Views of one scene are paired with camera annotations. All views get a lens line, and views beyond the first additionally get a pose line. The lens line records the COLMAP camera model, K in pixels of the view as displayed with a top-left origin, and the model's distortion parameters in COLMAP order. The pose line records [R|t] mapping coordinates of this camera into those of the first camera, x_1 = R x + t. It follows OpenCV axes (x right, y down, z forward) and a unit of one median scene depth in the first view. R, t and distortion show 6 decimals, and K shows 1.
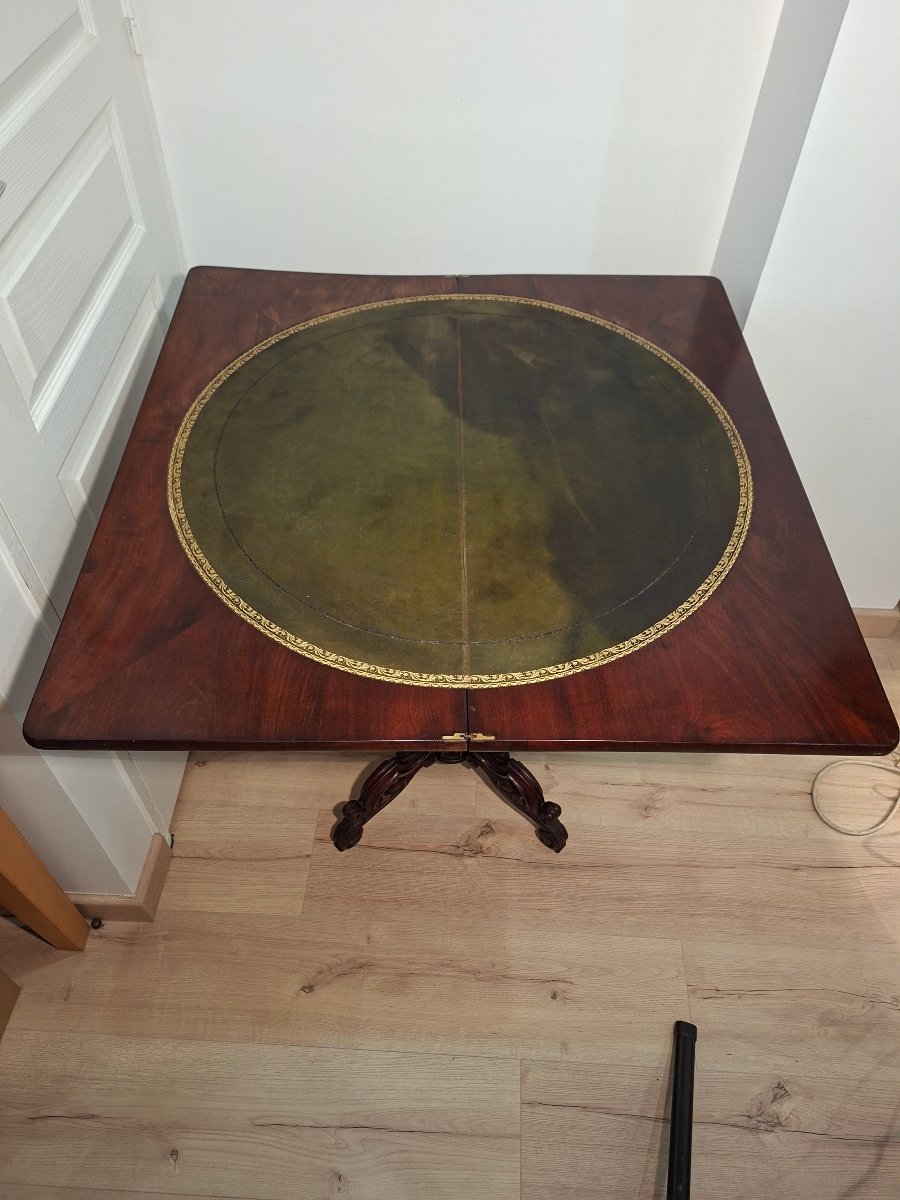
lens RADIAL K [[820.8, 0, 450.0], [0, 820.8, 600.0], [0, 0, 1]] dist [0.163518, -0.268384]
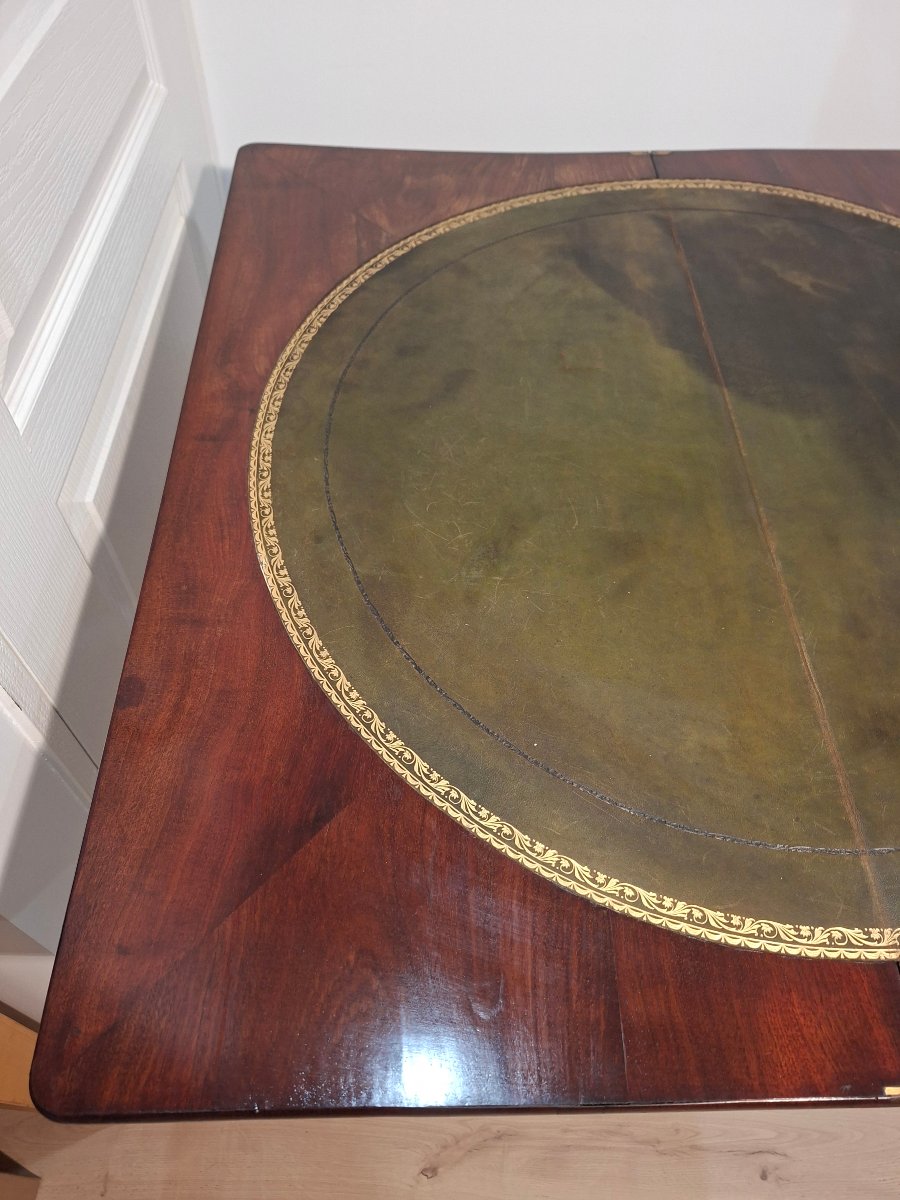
lens RADIAL K [[848.1, 0, 455.0], [0, 848.1, 615.8], [0, 0, 1]] dist [0.108683, -0.160494]
pose [[0.999893, -0.013287, 0.006117, -0.187471], [0.012690, 0.995947, 0.089039, -0.114079], [-0.007275, -0.088951, 0.996009, 0.376395]]
